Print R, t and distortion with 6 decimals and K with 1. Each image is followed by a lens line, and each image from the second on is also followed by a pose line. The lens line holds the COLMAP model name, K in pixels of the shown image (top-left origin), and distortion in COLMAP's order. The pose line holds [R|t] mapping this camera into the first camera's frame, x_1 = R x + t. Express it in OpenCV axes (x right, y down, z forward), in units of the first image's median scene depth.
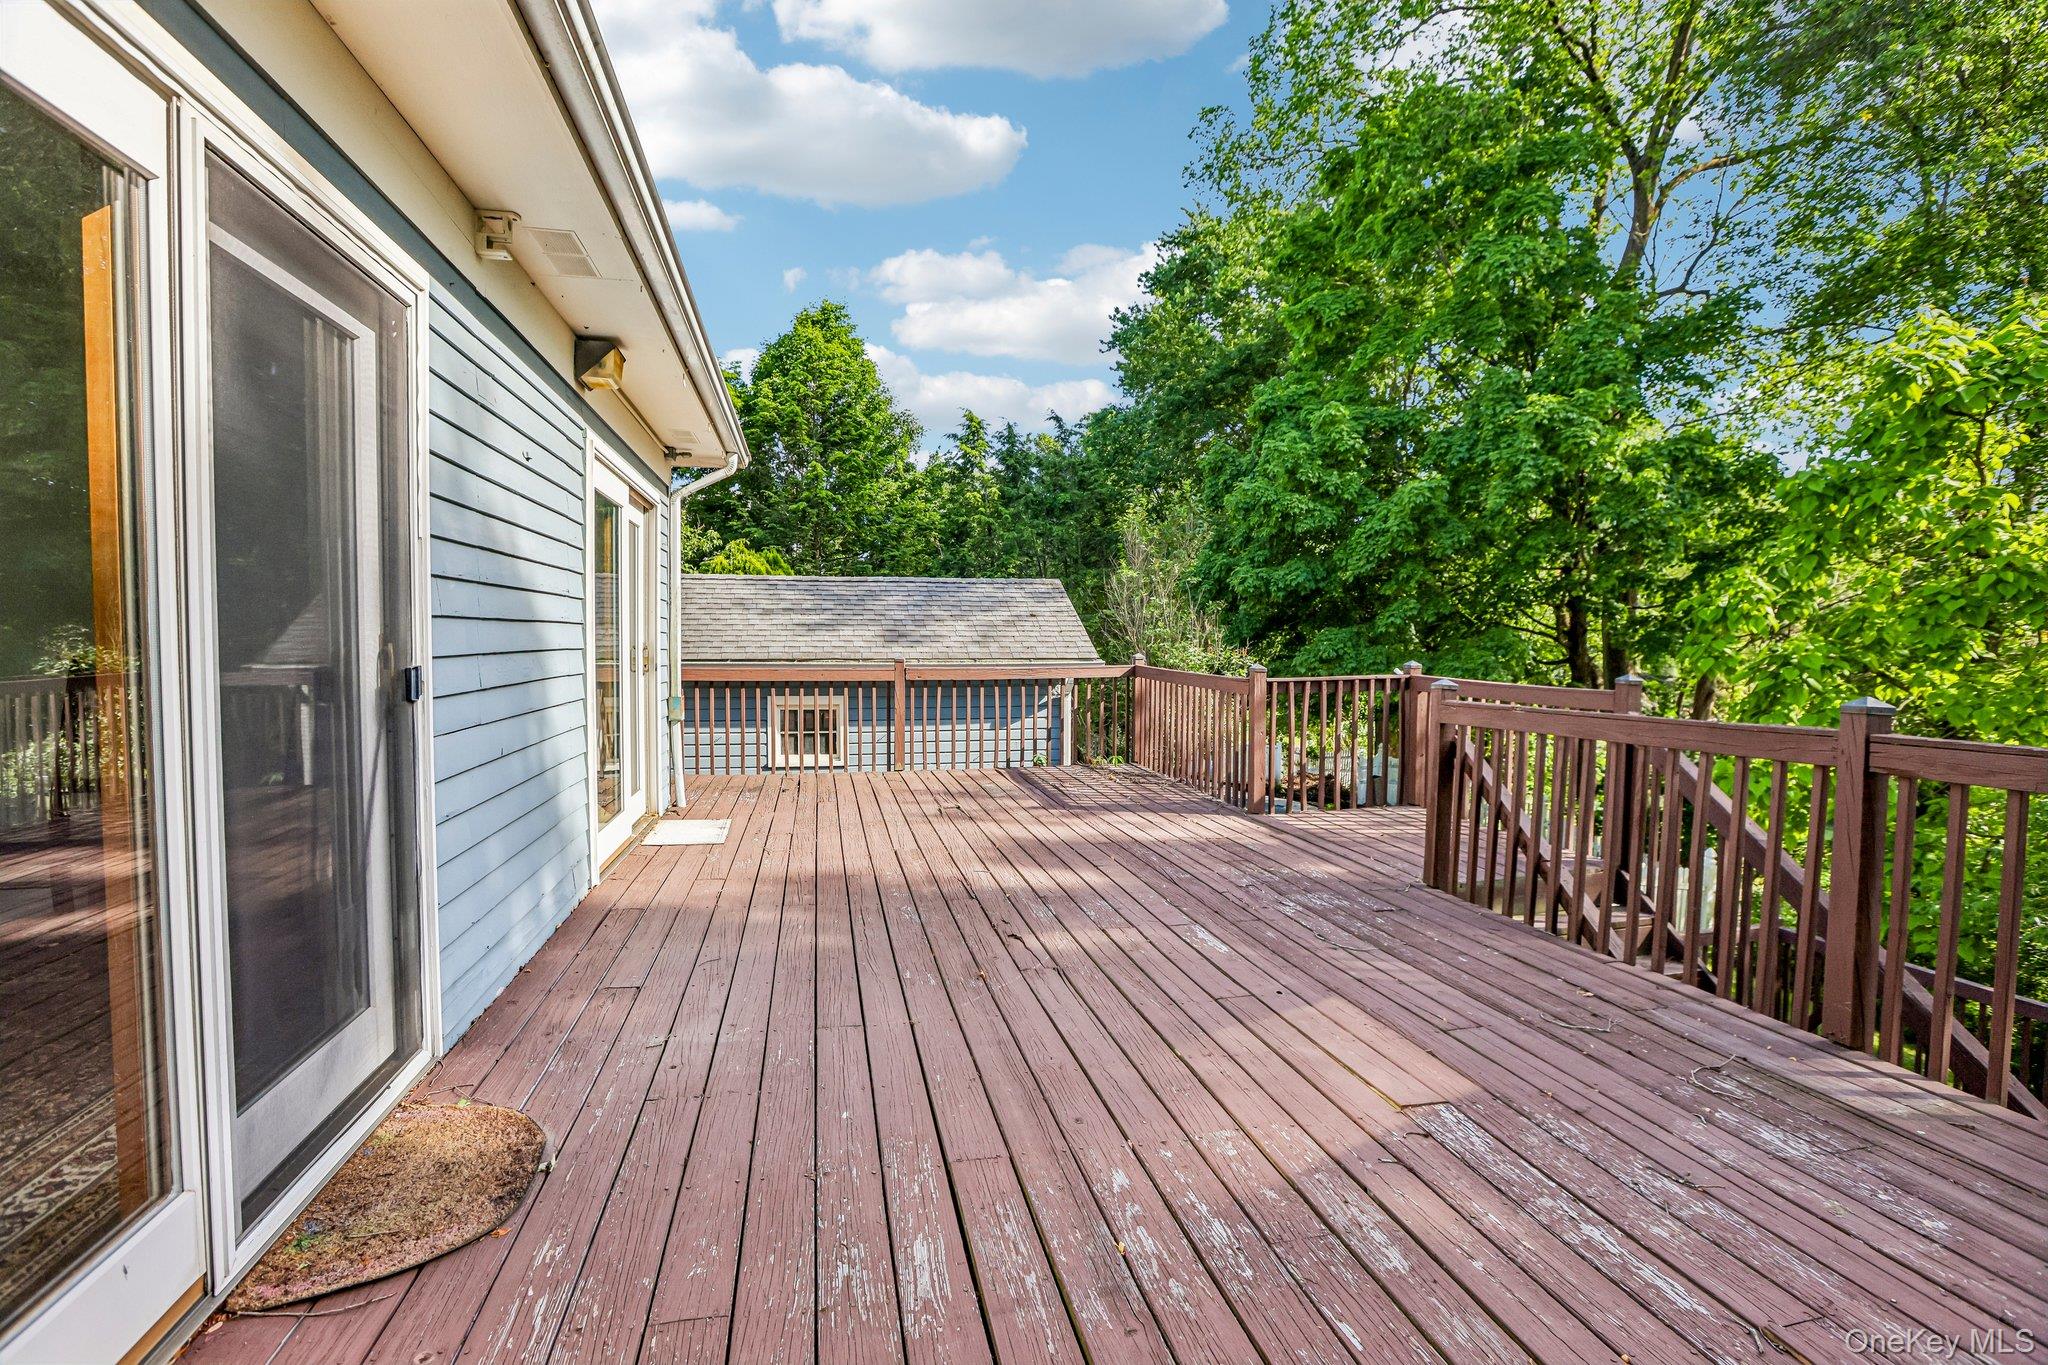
lens RADIAL K [[930.1, 0, 1021.5], [0, 930.1, 676.8], [0, 0, 1]] dist [-0.056251, 0.020859]
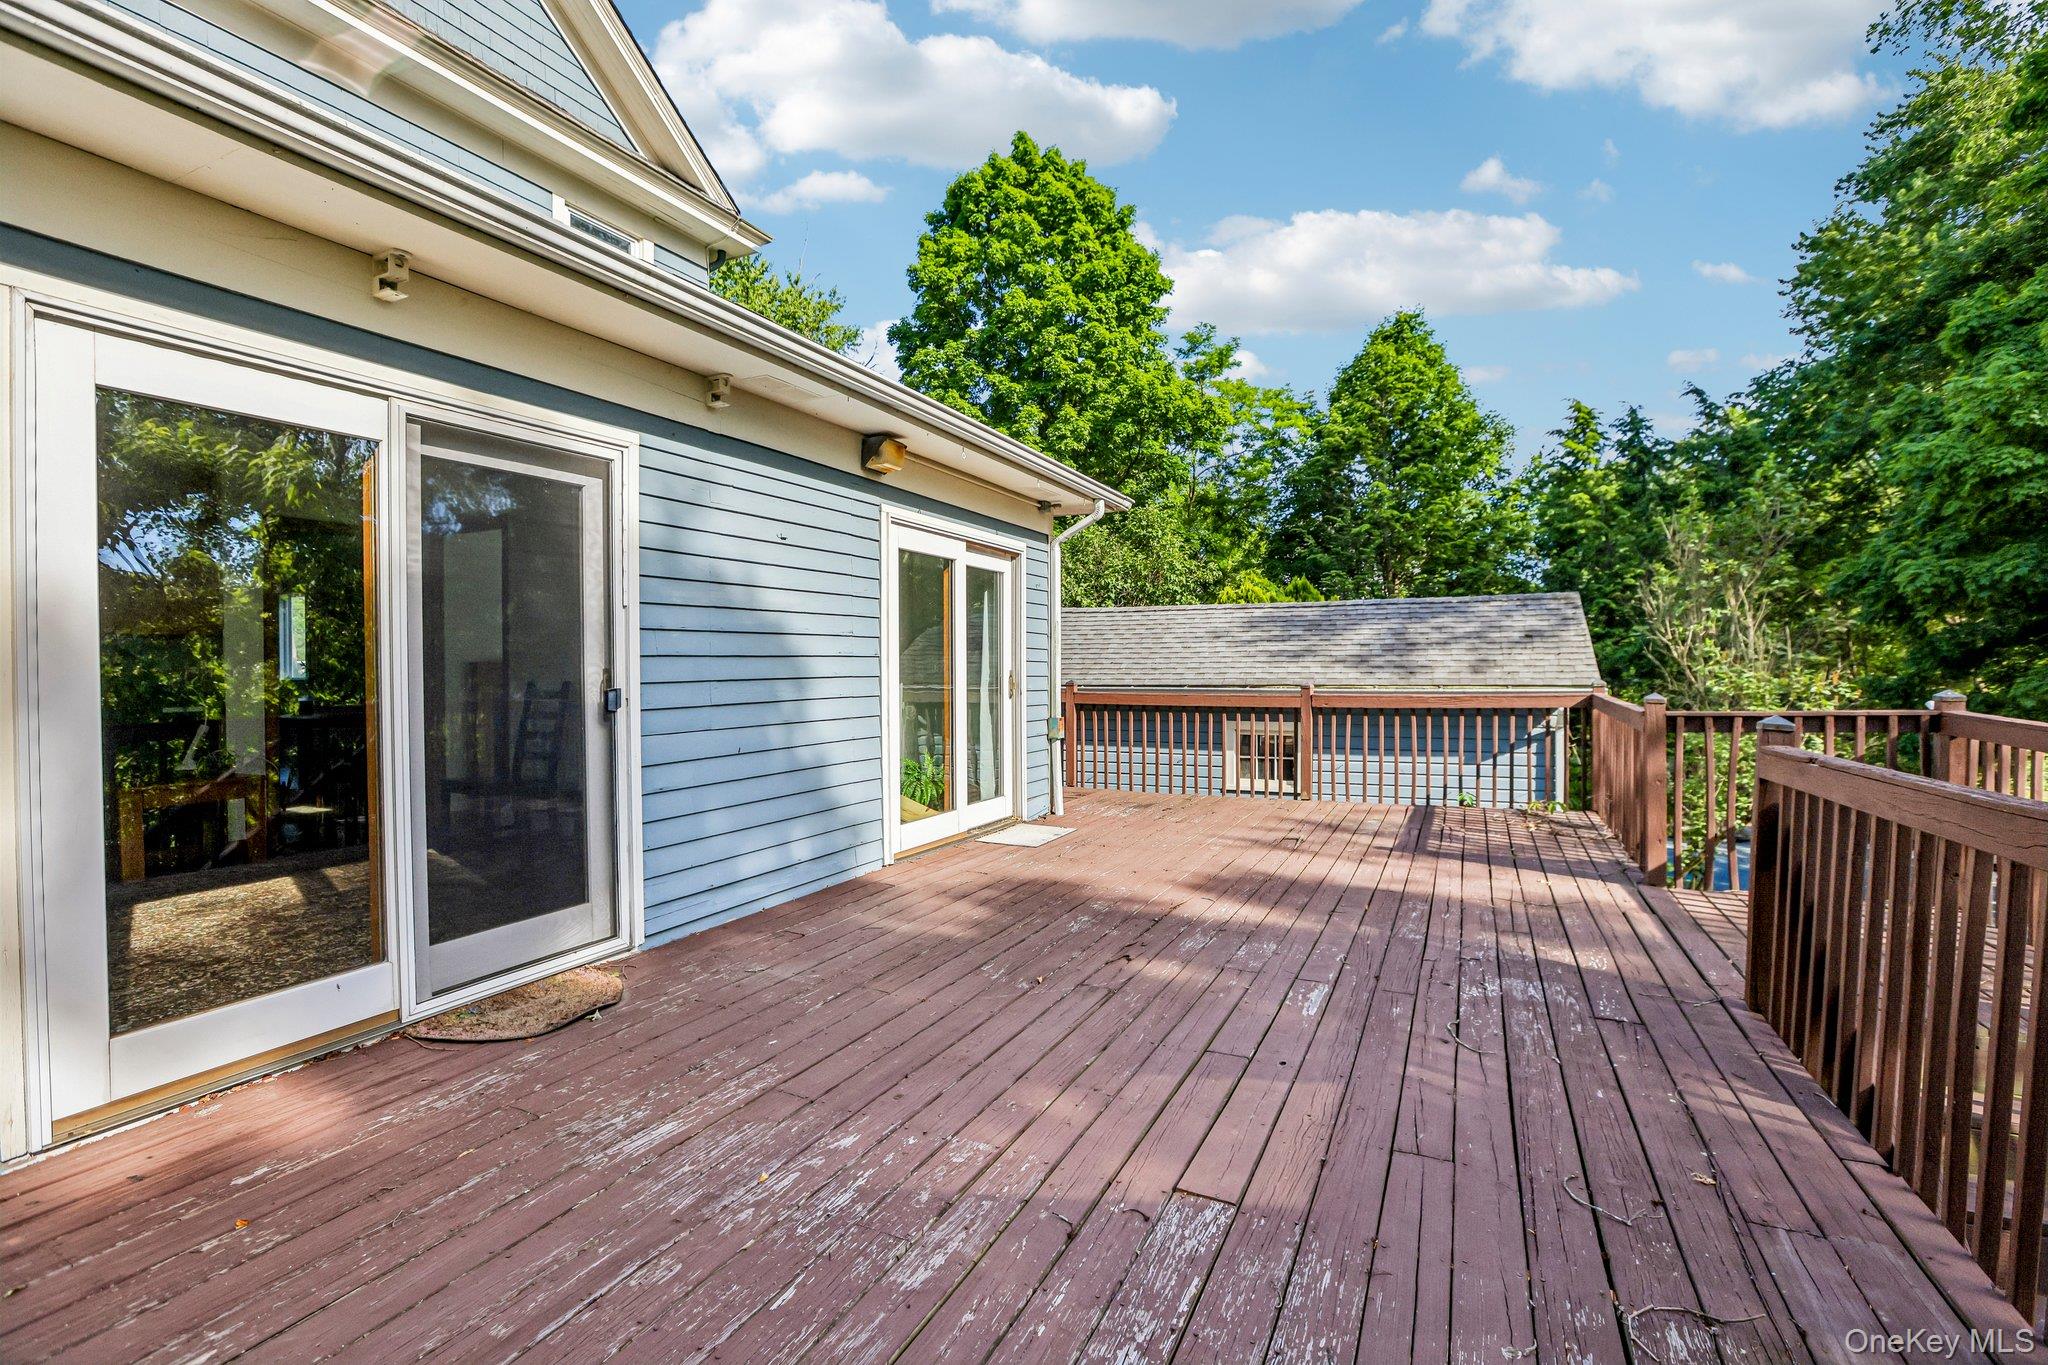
lens RADIAL K [[930.1, 0, 1021.5], [0, 930.1, 676.8], [0, 0, 1]] dist [-0.056251, 0.020859]
pose [[0.786404, -0.001288, -0.617712, 0.230572], [-0.016177, 0.999612, -0.022678, -0.001044], [0.617501, 0.027827, 0.786078, 0.052919]]
